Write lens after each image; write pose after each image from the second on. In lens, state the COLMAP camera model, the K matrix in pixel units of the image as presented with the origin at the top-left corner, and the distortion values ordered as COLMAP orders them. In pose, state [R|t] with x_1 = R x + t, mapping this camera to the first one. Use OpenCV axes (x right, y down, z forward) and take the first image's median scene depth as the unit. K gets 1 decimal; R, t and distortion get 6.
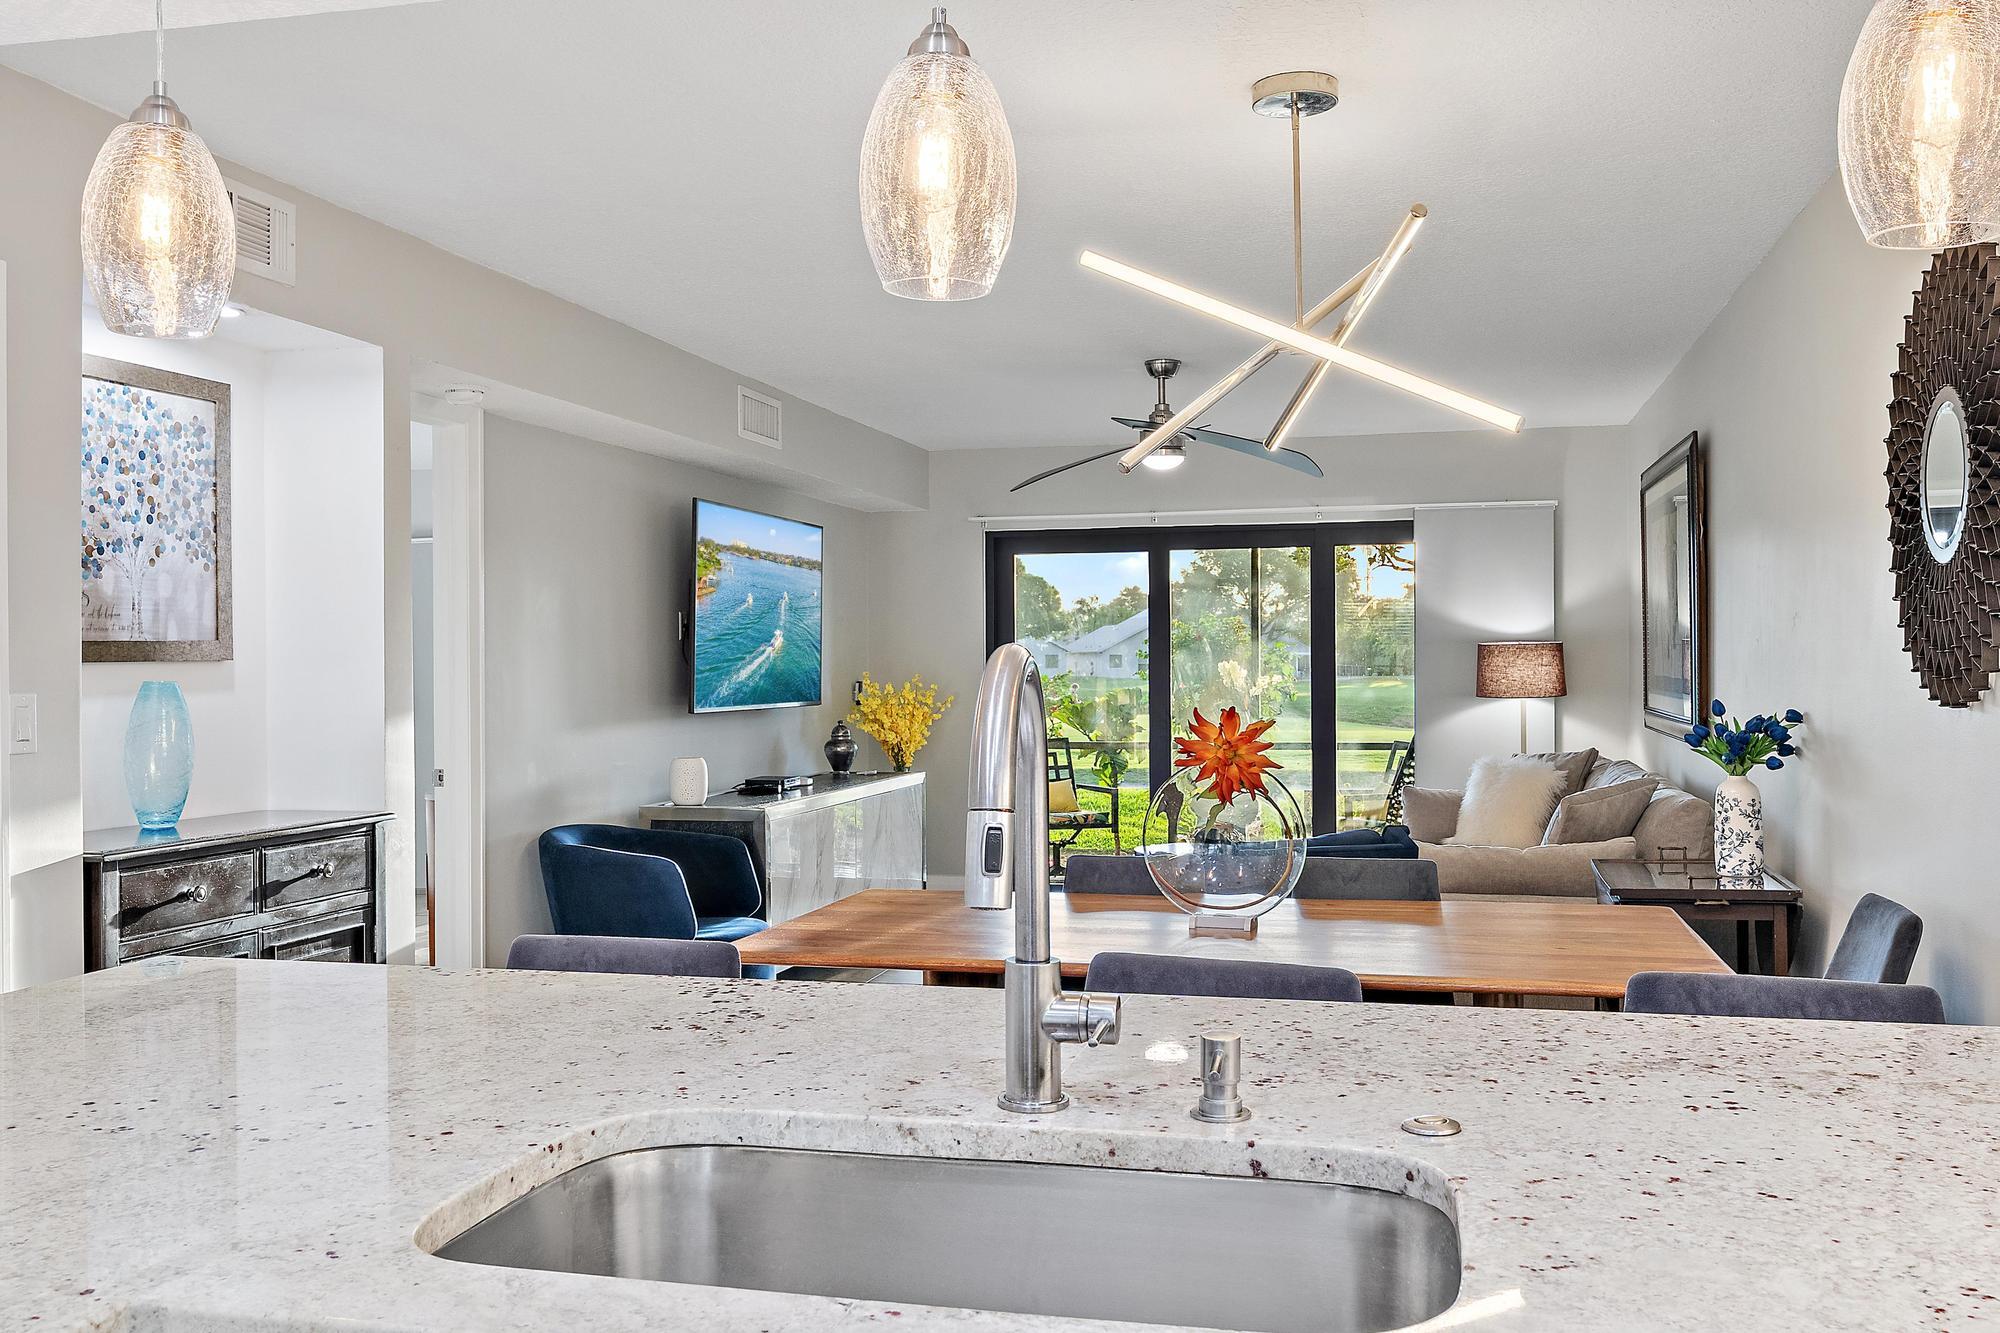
lens RADIAL K [[1750.2, 0, 999.0], [0, 1750.2, 667.7], [0, 0, 1]] dist [-0.004251, -0.001213]
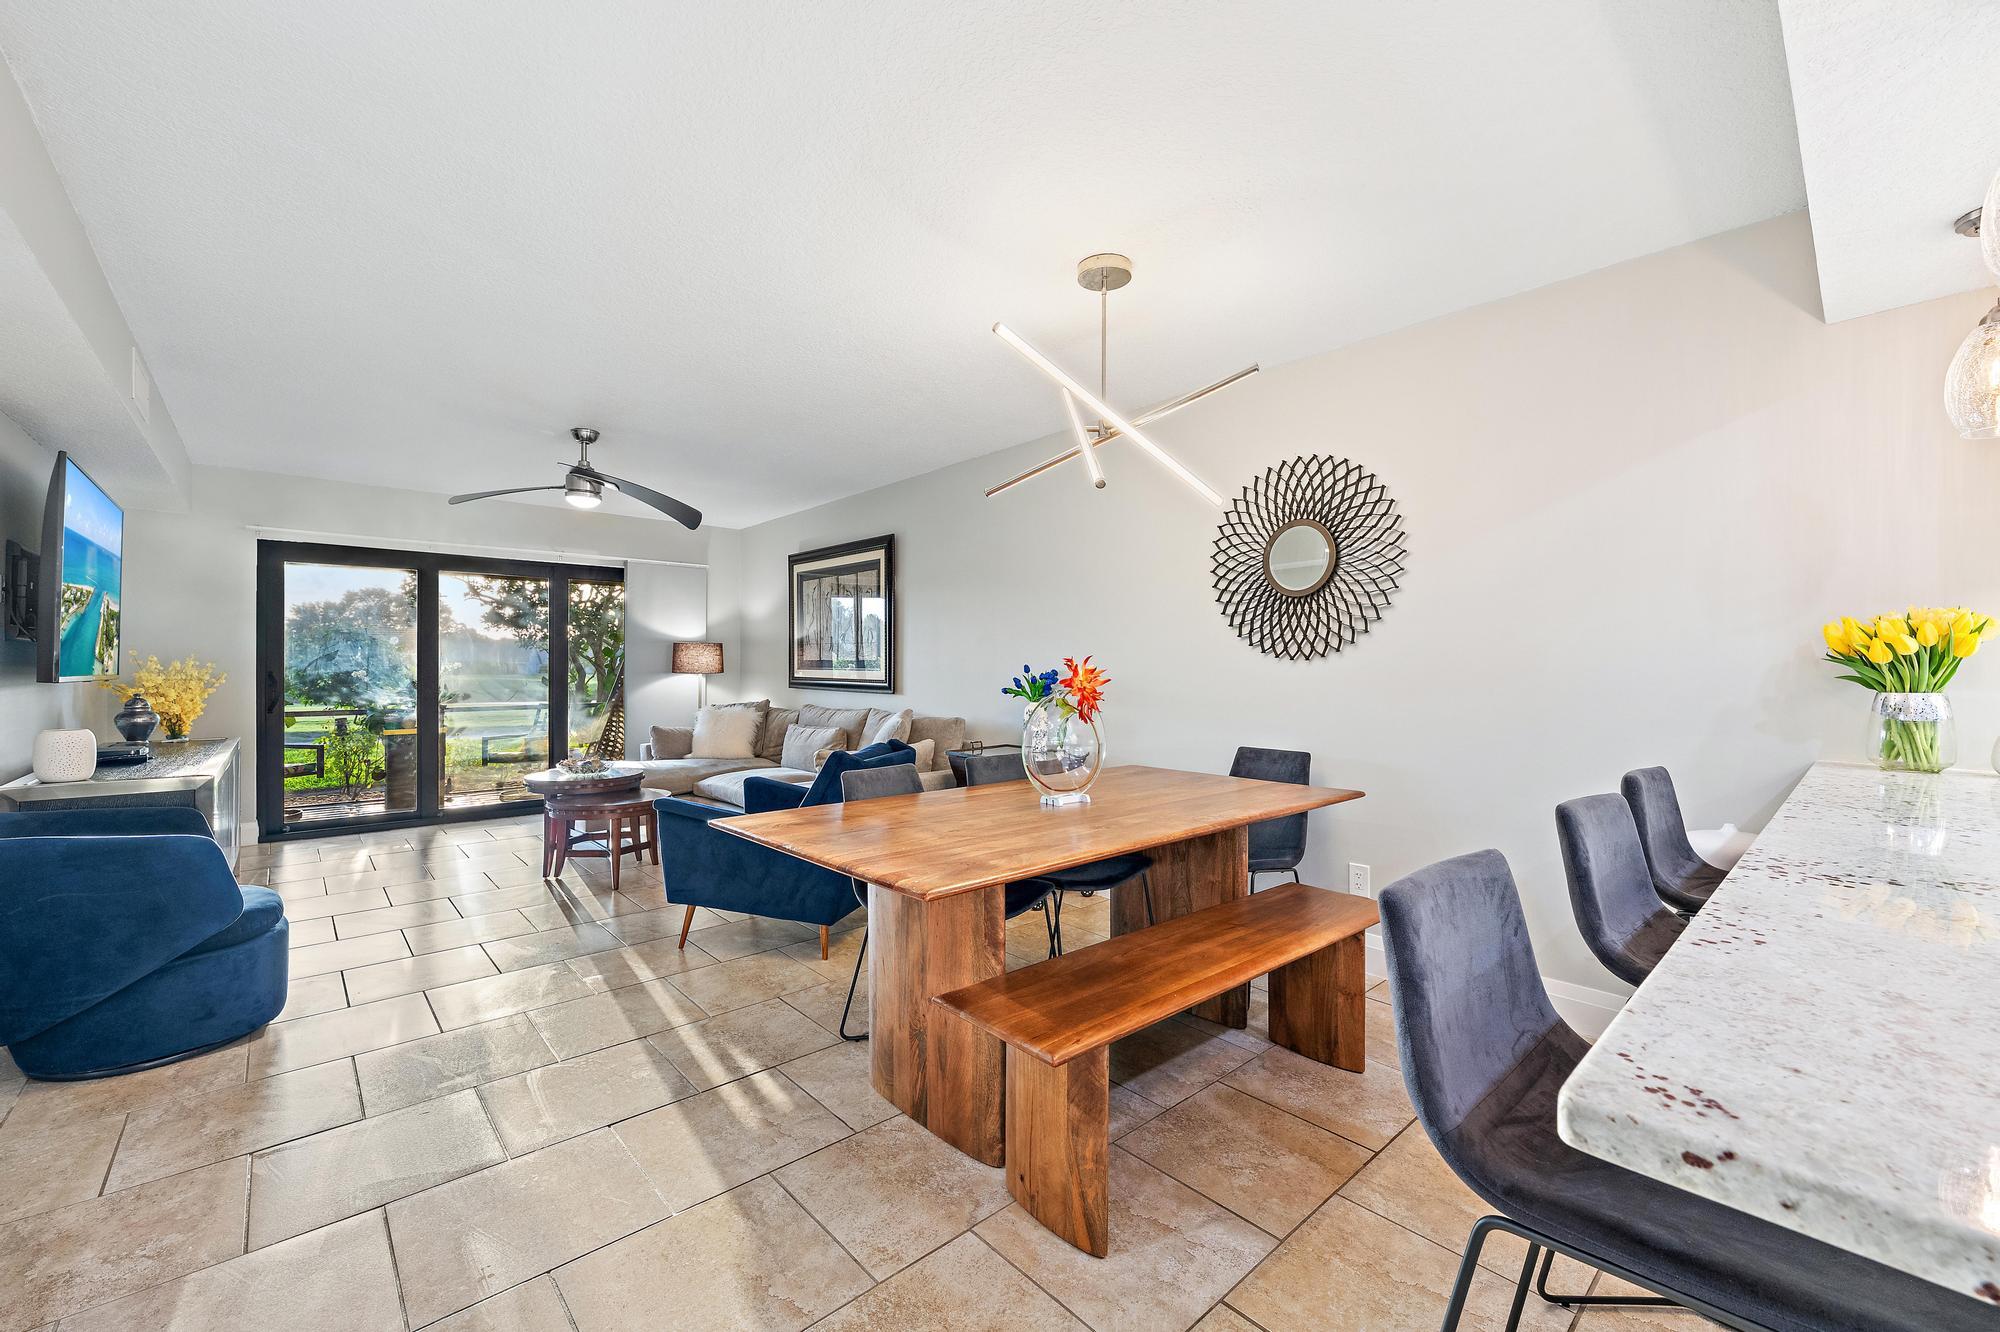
lens RADIAL K [[793.3, 0, 1006.0], [0, 793.3, 666.0], [0, 0, 1]] dist [0.000782, 0.000152]
pose [[0.559746, 0.009418, 0.828611, -0.187062], [-0.003625, 0.999954, -0.008917, 0.014867], [-0.828656, 0.001988, 0.559754, 0.272370]]
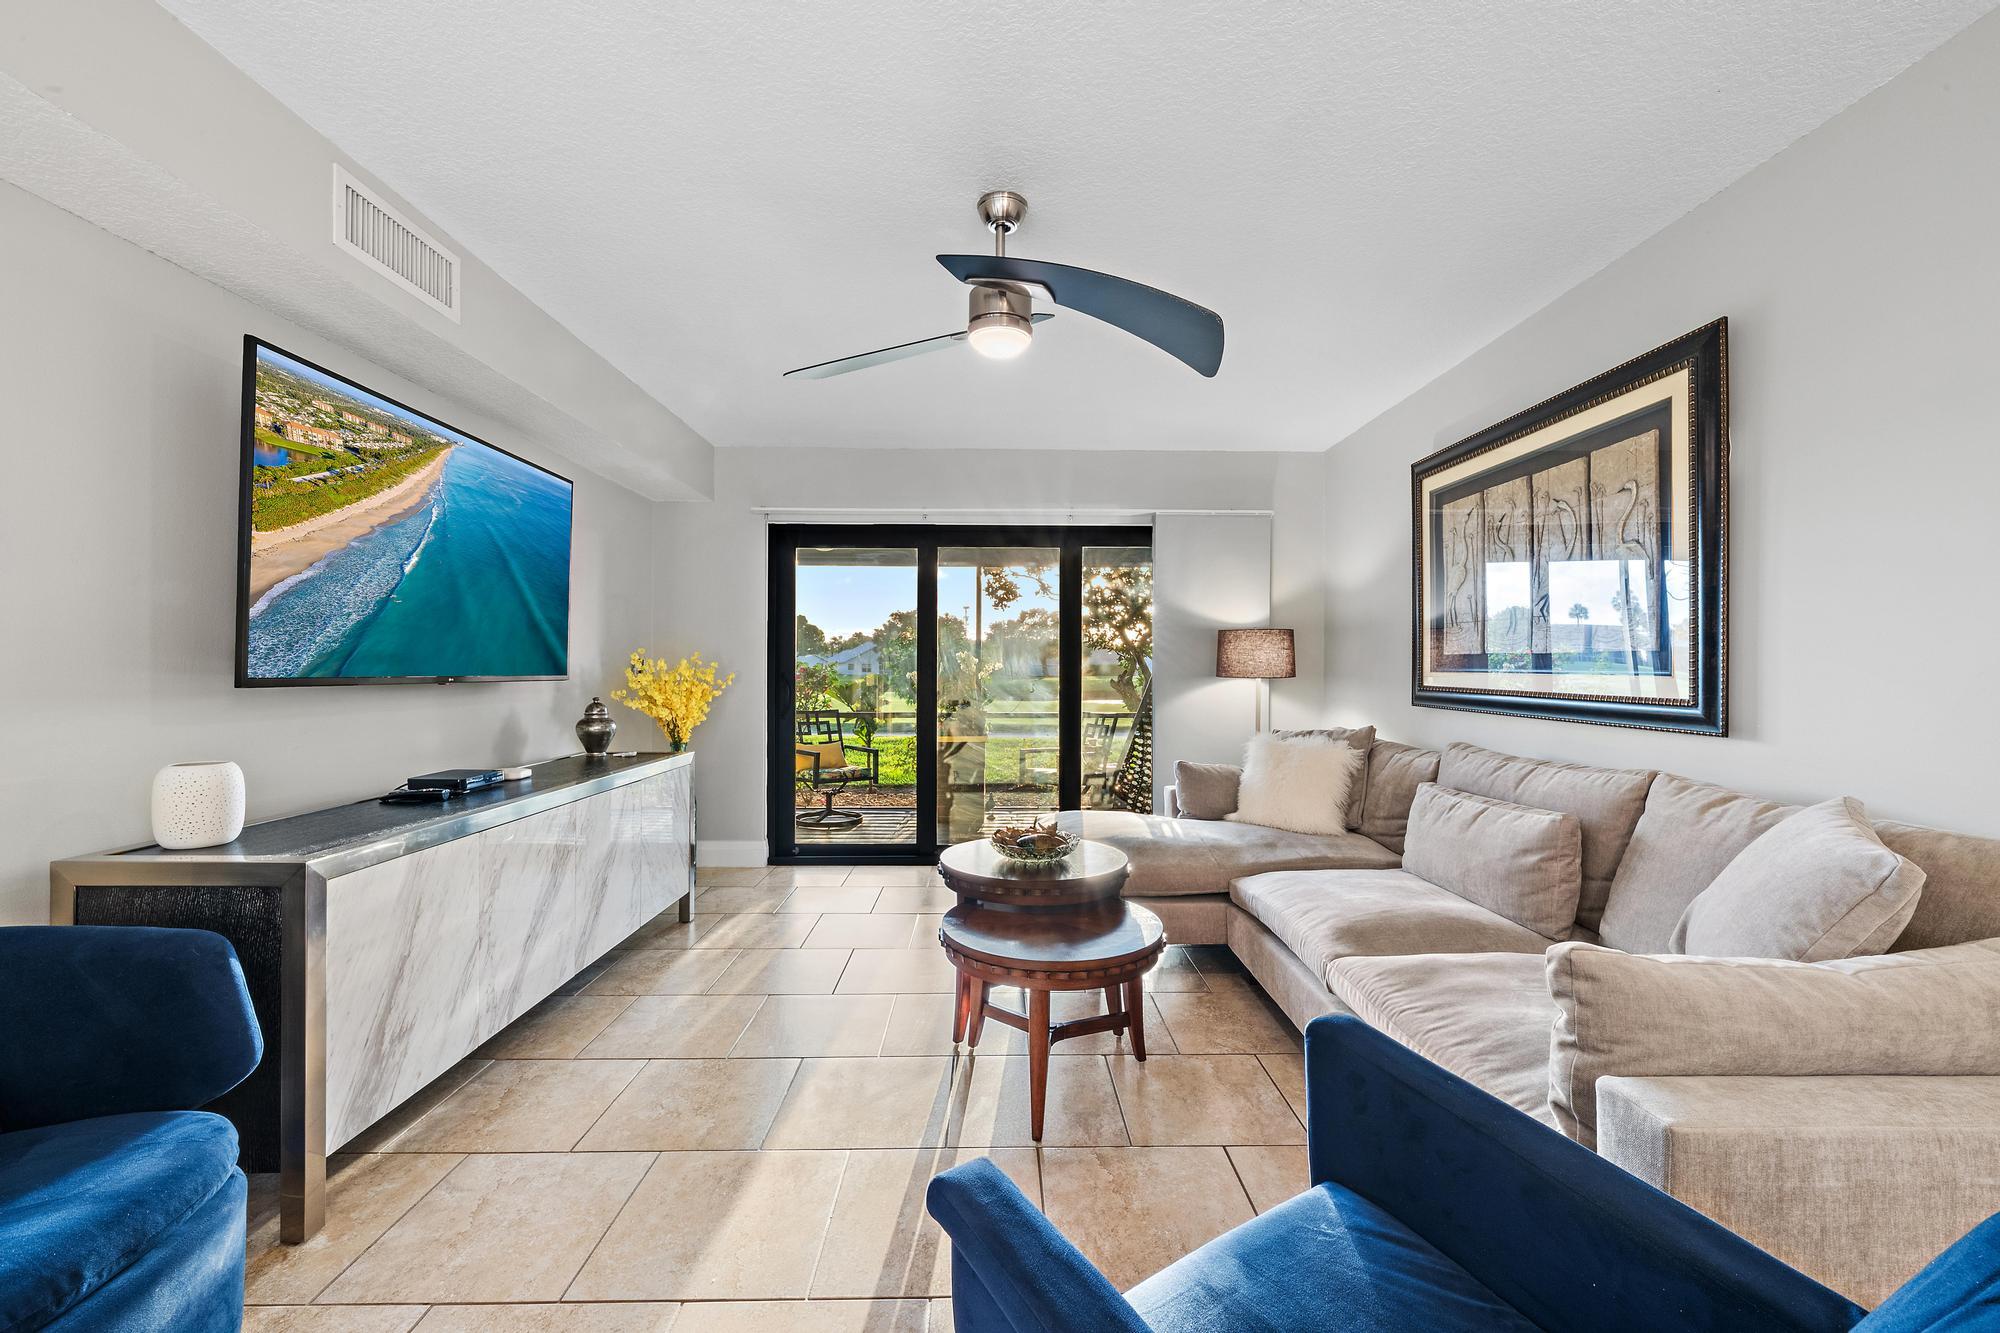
lens RADIAL K [[793.3, 0, 1004.1], [0, 793.3, 669.0], [0, 0, 1]] dist [0.000782, 0.000152]
pose [[0.966561, 0.010591, 0.256220, 0.008872], [-0.009812, 0.999943, -0.004319, 0.014320], [-0.256251, 0.001661, 0.966609, 0.518191]]
